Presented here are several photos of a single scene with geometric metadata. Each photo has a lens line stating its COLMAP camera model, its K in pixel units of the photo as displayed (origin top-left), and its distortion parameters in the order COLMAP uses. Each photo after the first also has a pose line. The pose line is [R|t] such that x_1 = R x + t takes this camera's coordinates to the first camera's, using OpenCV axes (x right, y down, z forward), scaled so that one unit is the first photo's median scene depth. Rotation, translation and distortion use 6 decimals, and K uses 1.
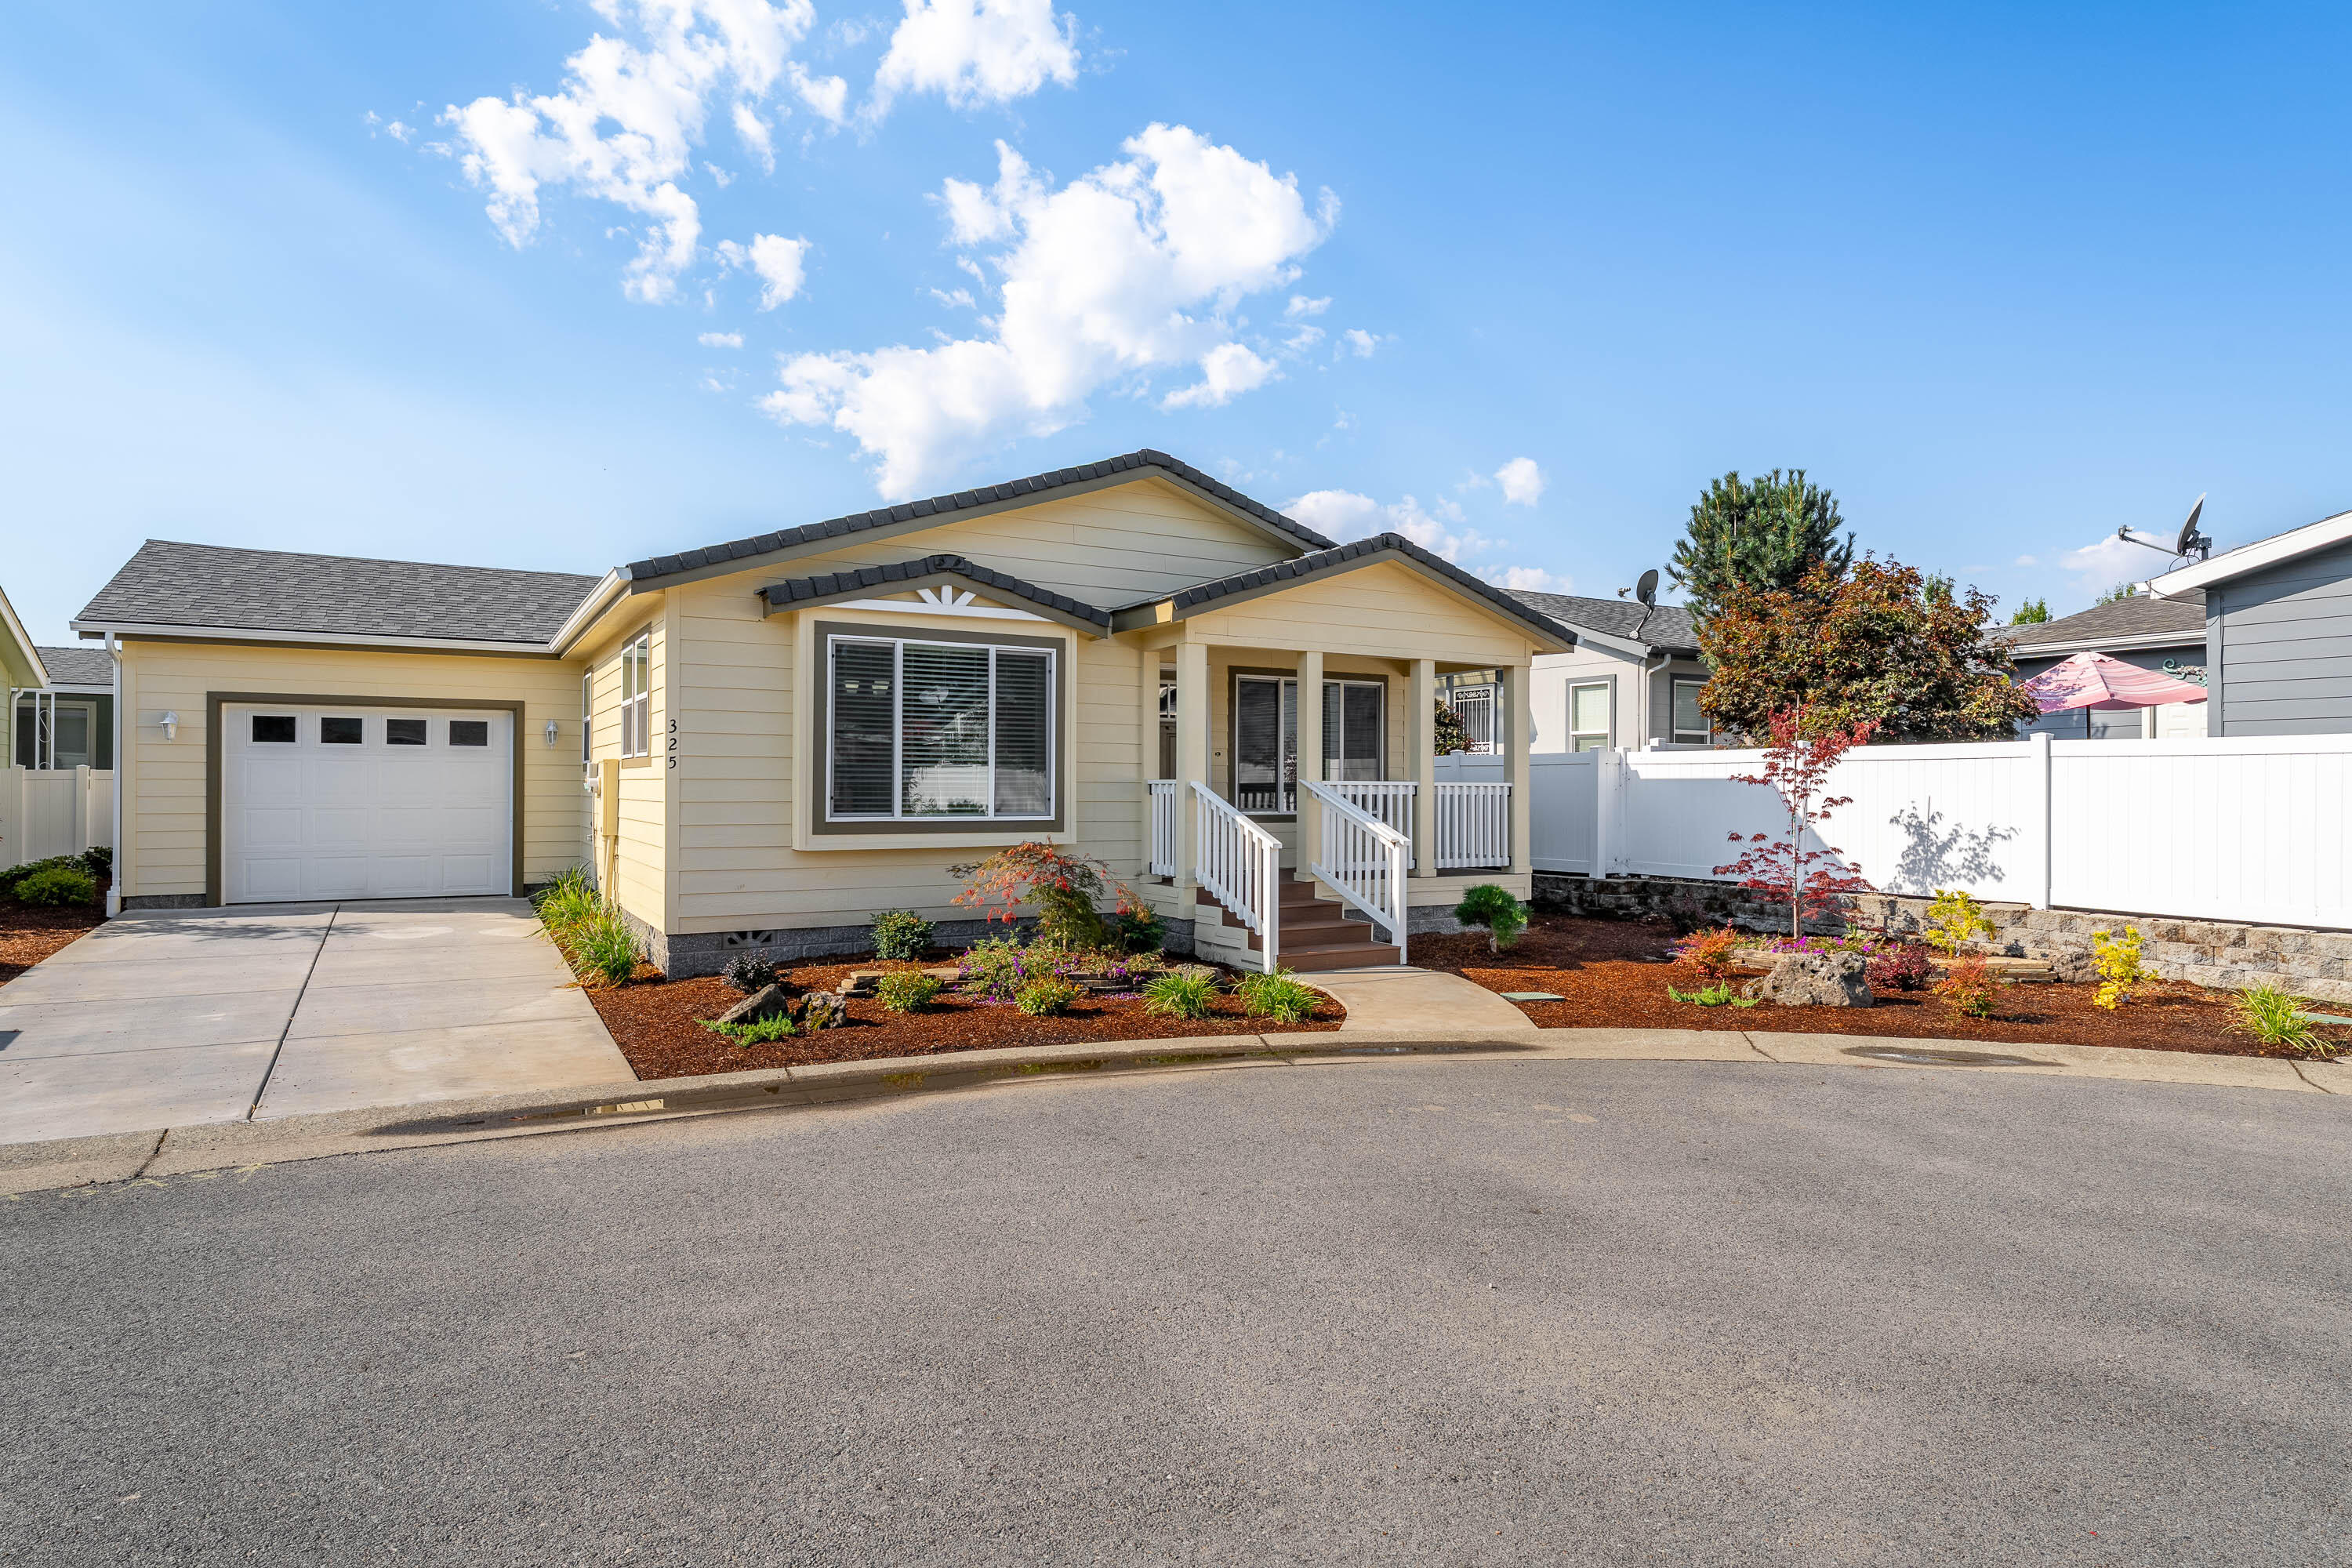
lens RADIAL K [[1310.3, 0, 1188.6], [0, 1310.3, 765.4], [0, 0, 1]] dist [-0.012190, 0.009235]
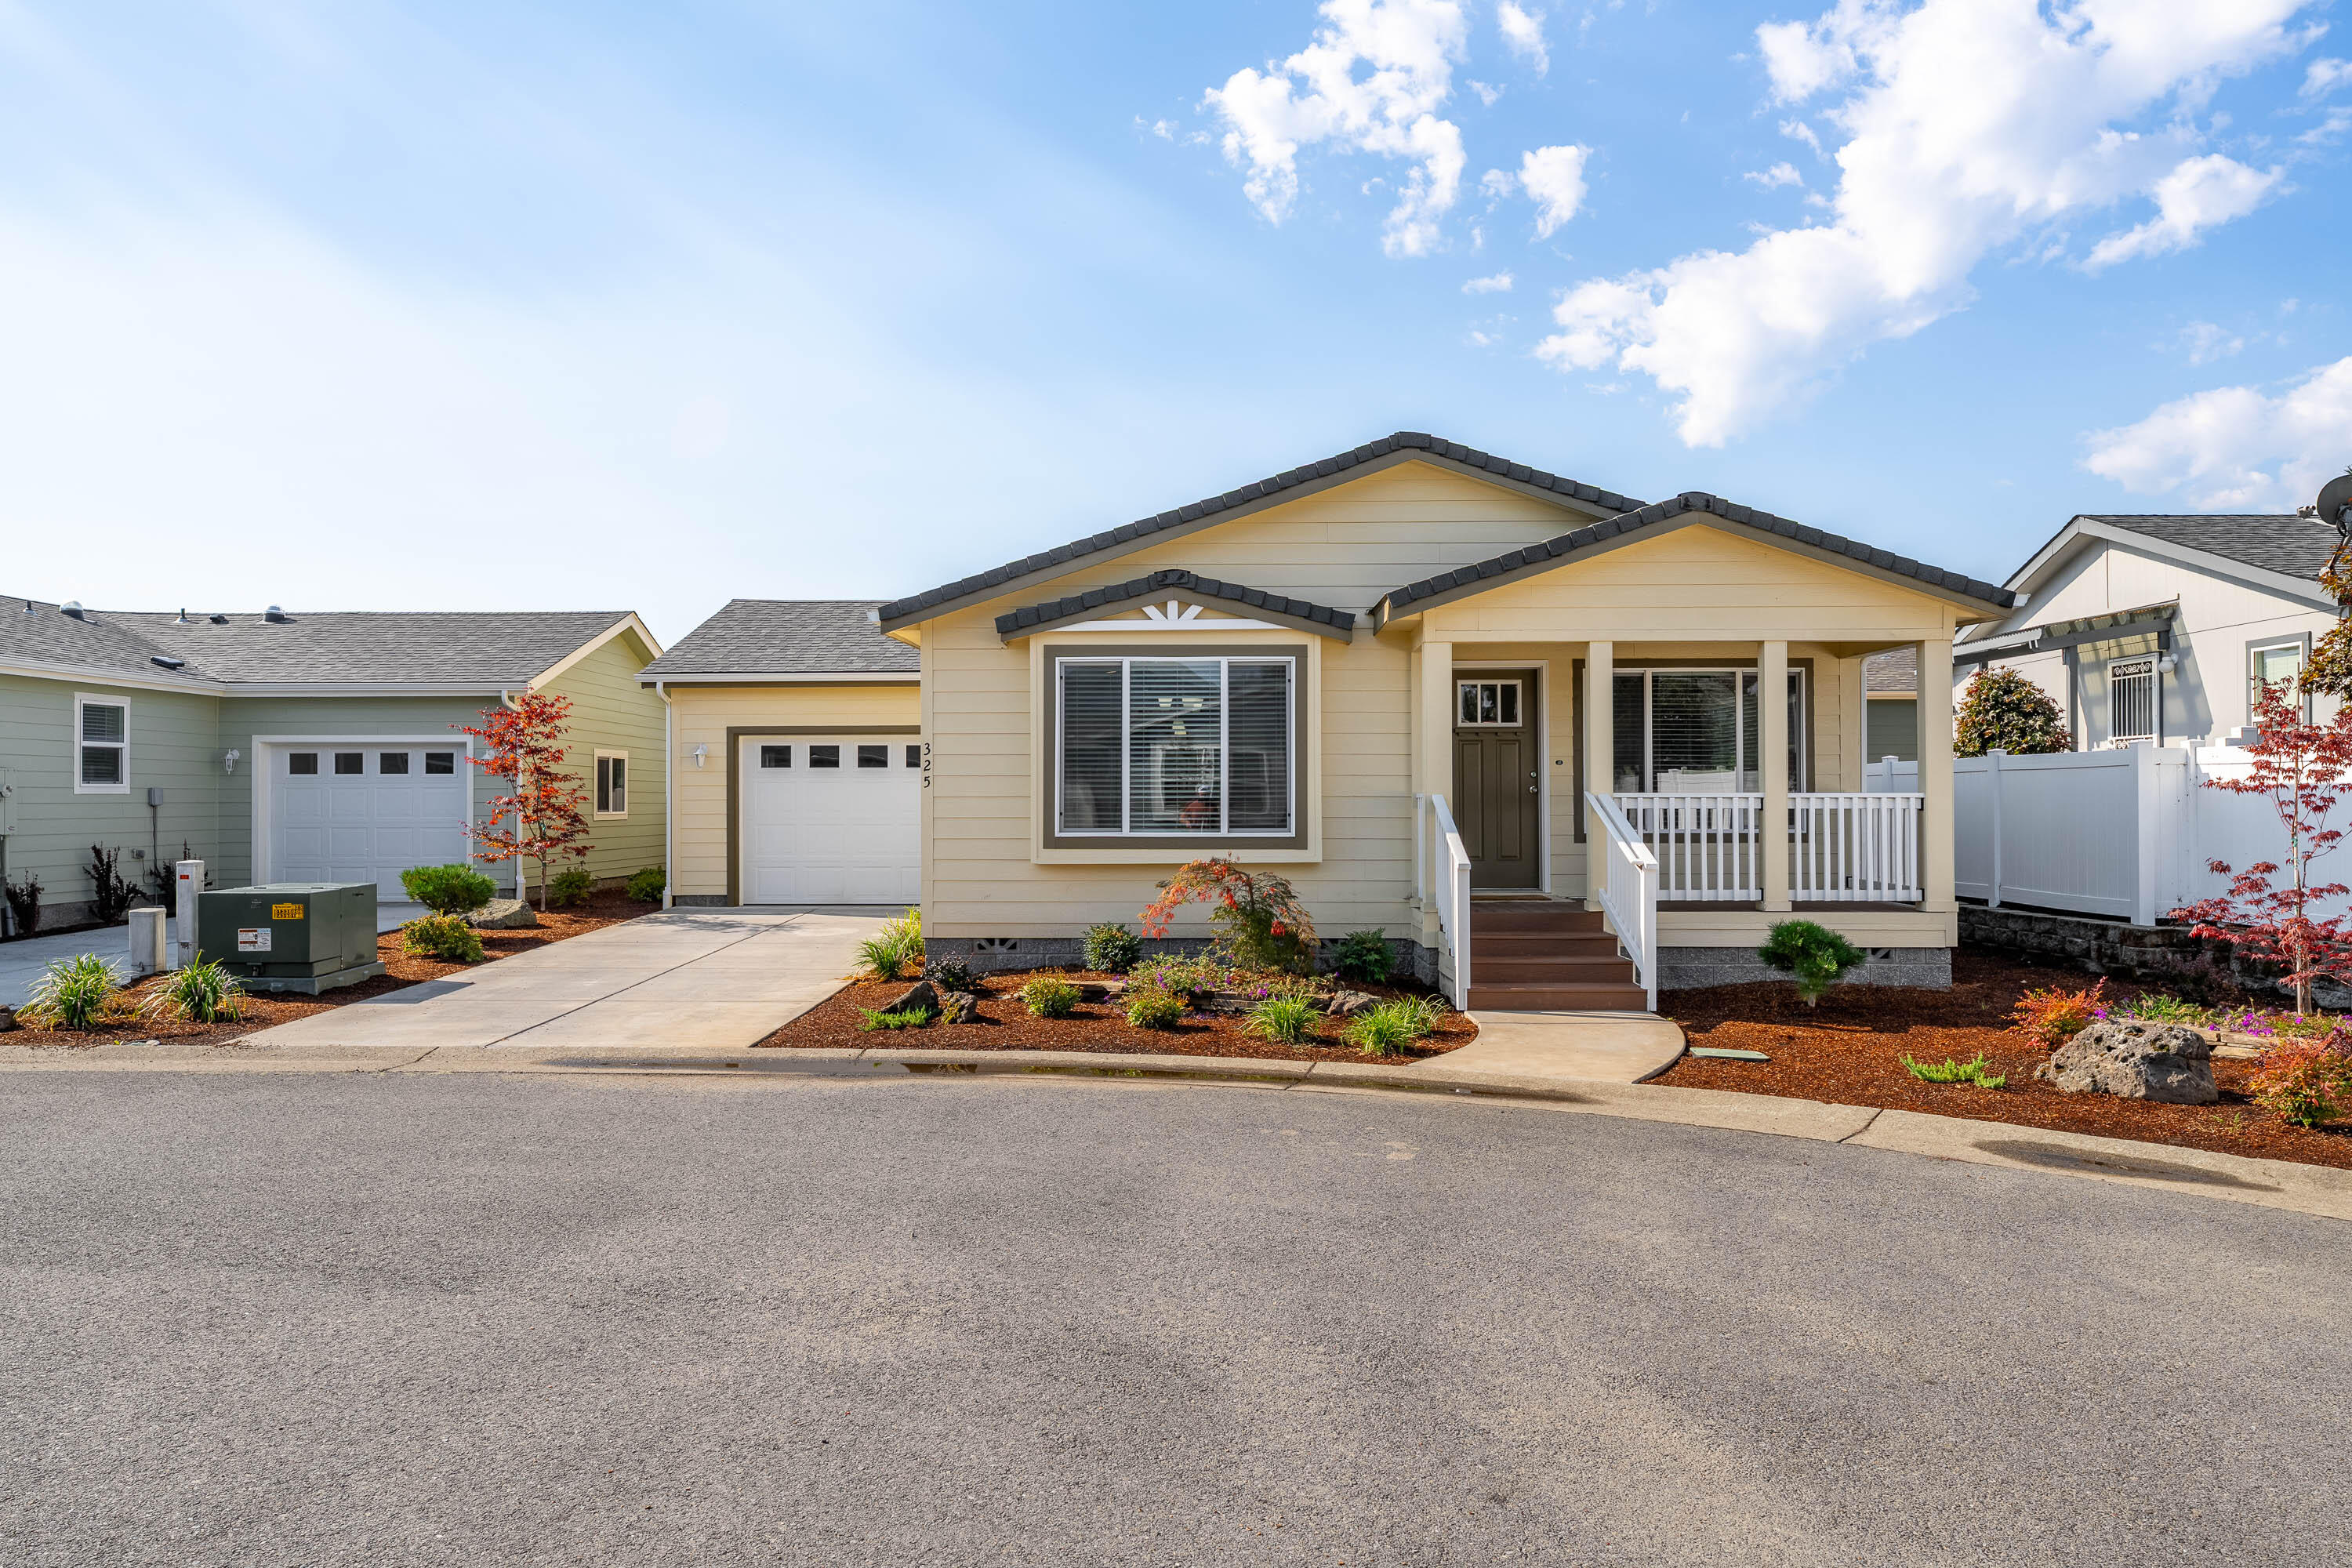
lens RADIAL K [[1583.5, 0, 1175.2], [0, 1583.5, 797.9], [0, 0, 1]] dist [0.005178, -0.006920]
pose [[0.848928, -0.007291, -0.528459, 0.350757], [0.014528, 0.999849, 0.009545, 0.000890], [0.528309, -0.015780, 0.848905, -0.017709]]
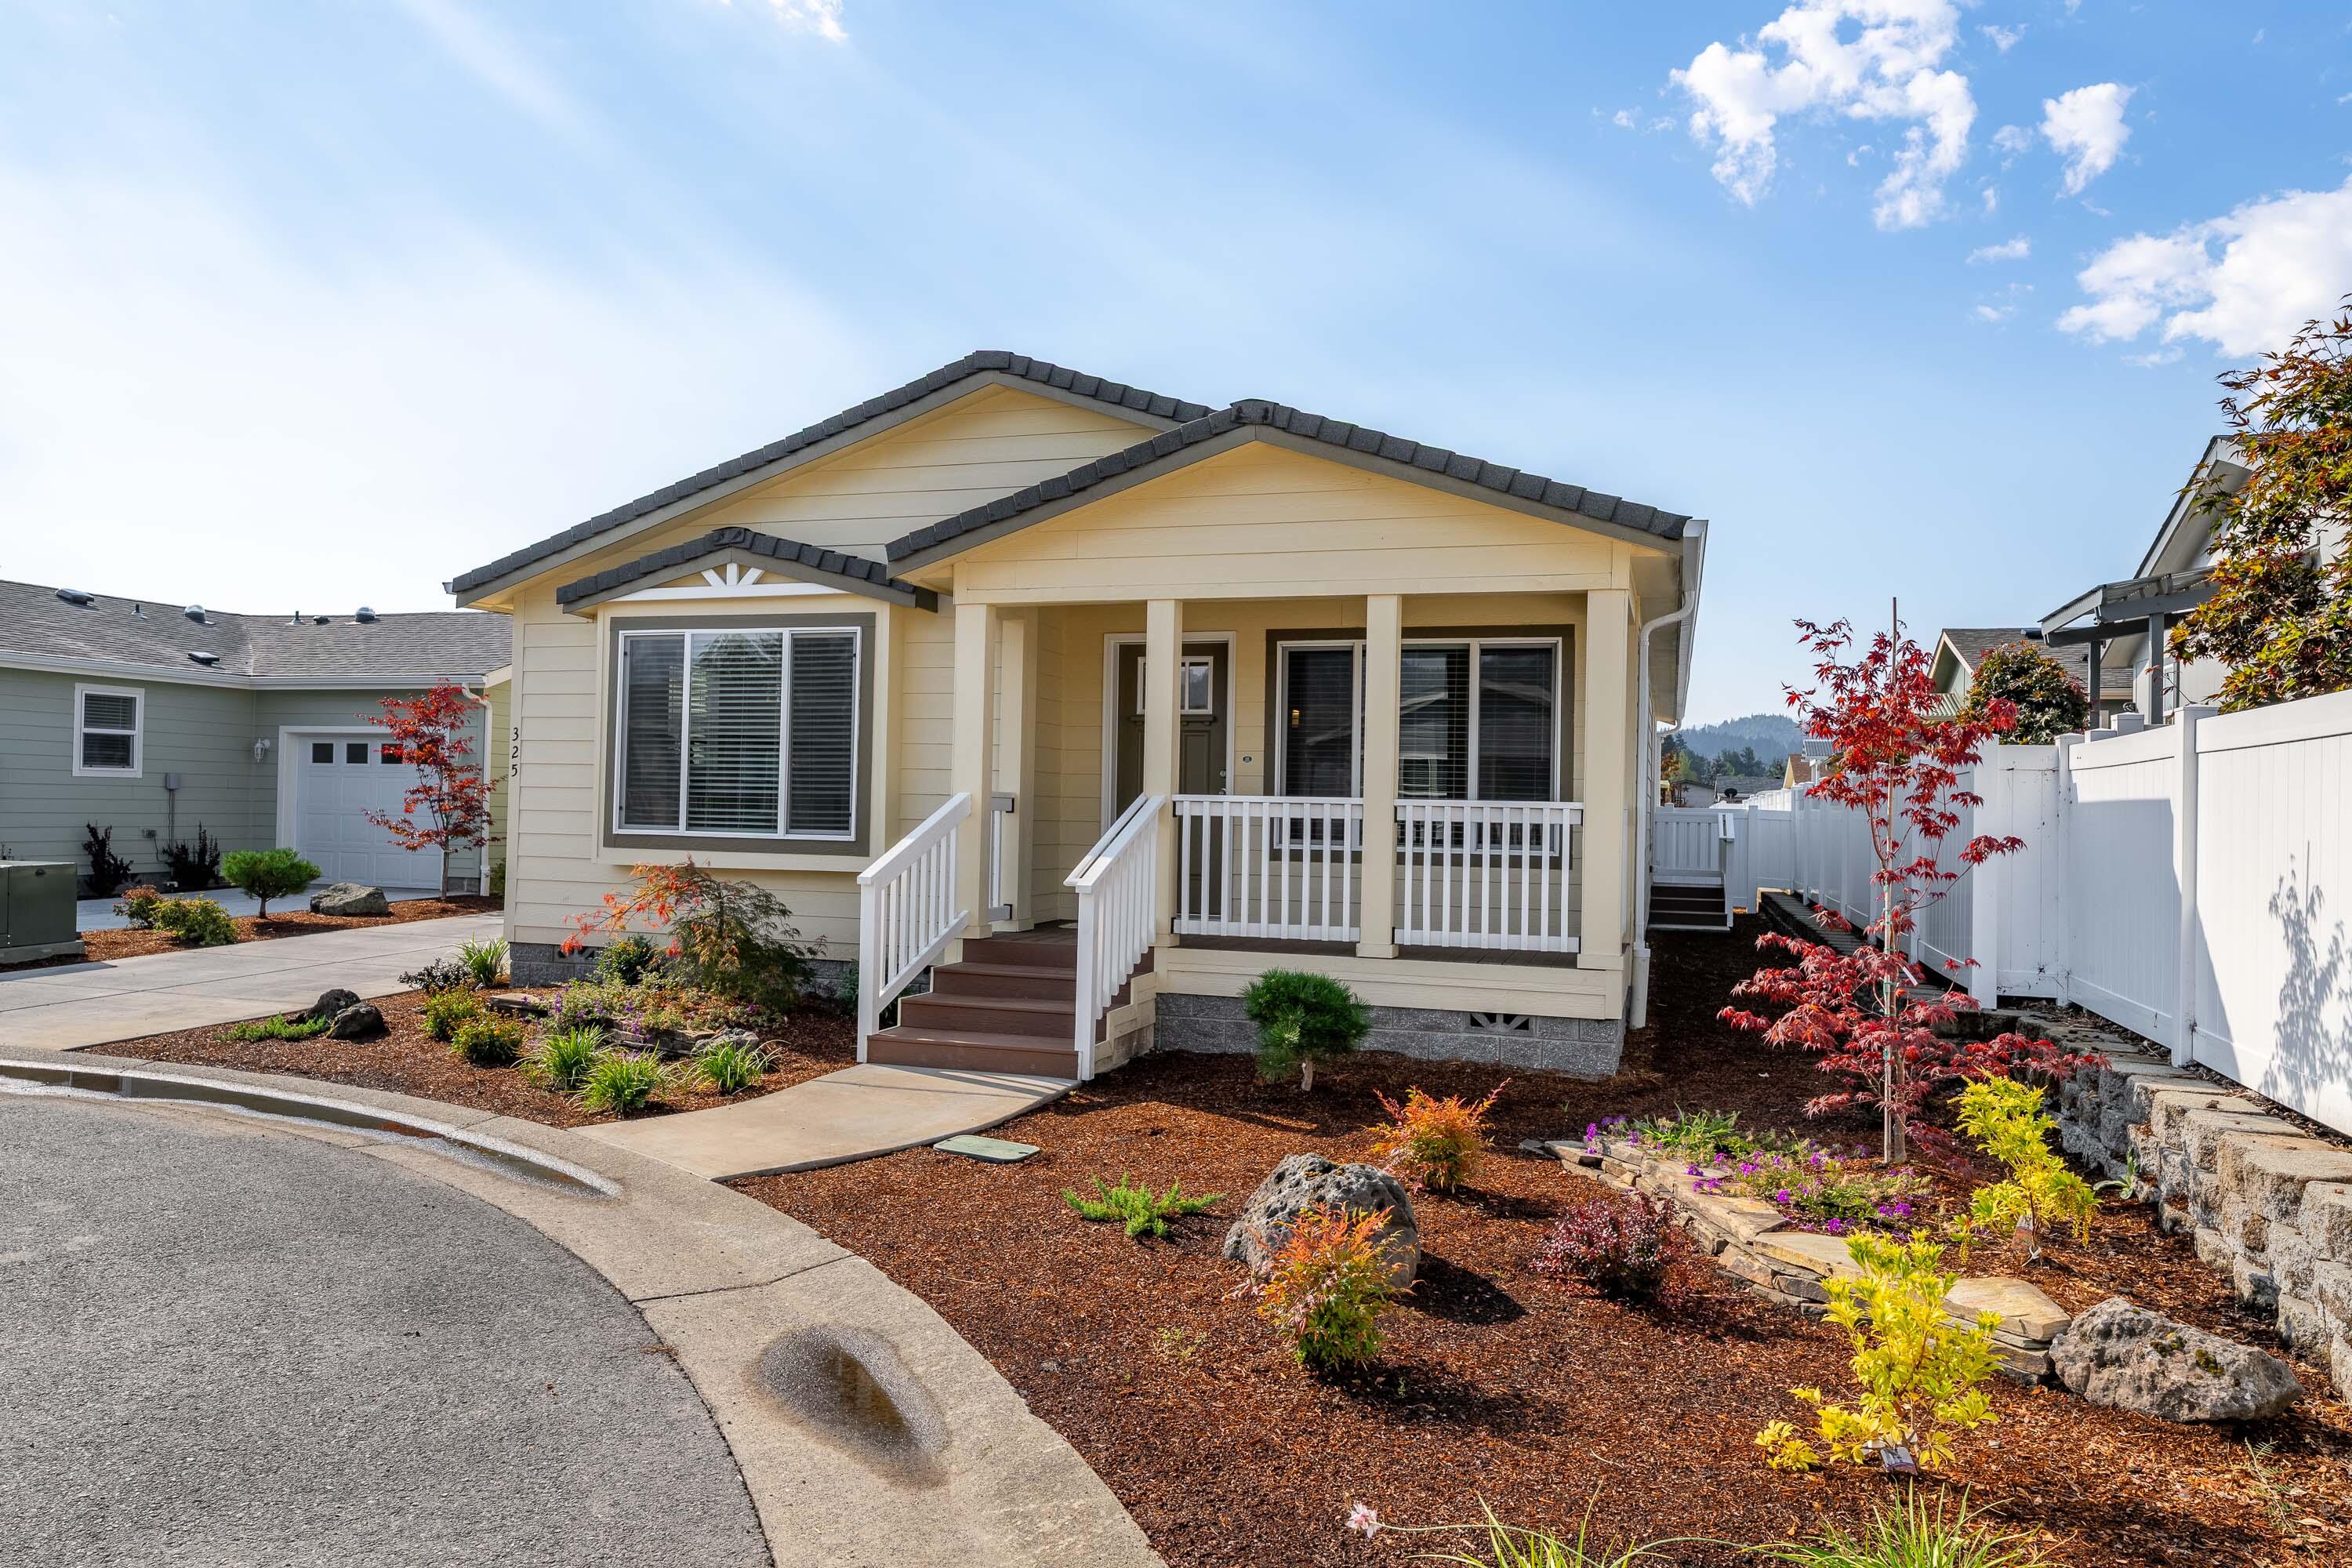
lens RADIAL K [[1583.5, 0, 1167.5], [0, 1583.5, 804.6], [0, 0, 1]] dist [0.005178, -0.006920]
pose [[0.654808, 0.006021, -0.755771, 0.611911], [-0.005631, 0.999979, 0.003088, 0.012515], [0.755774, 0.002234, 0.654829, 0.415751]]
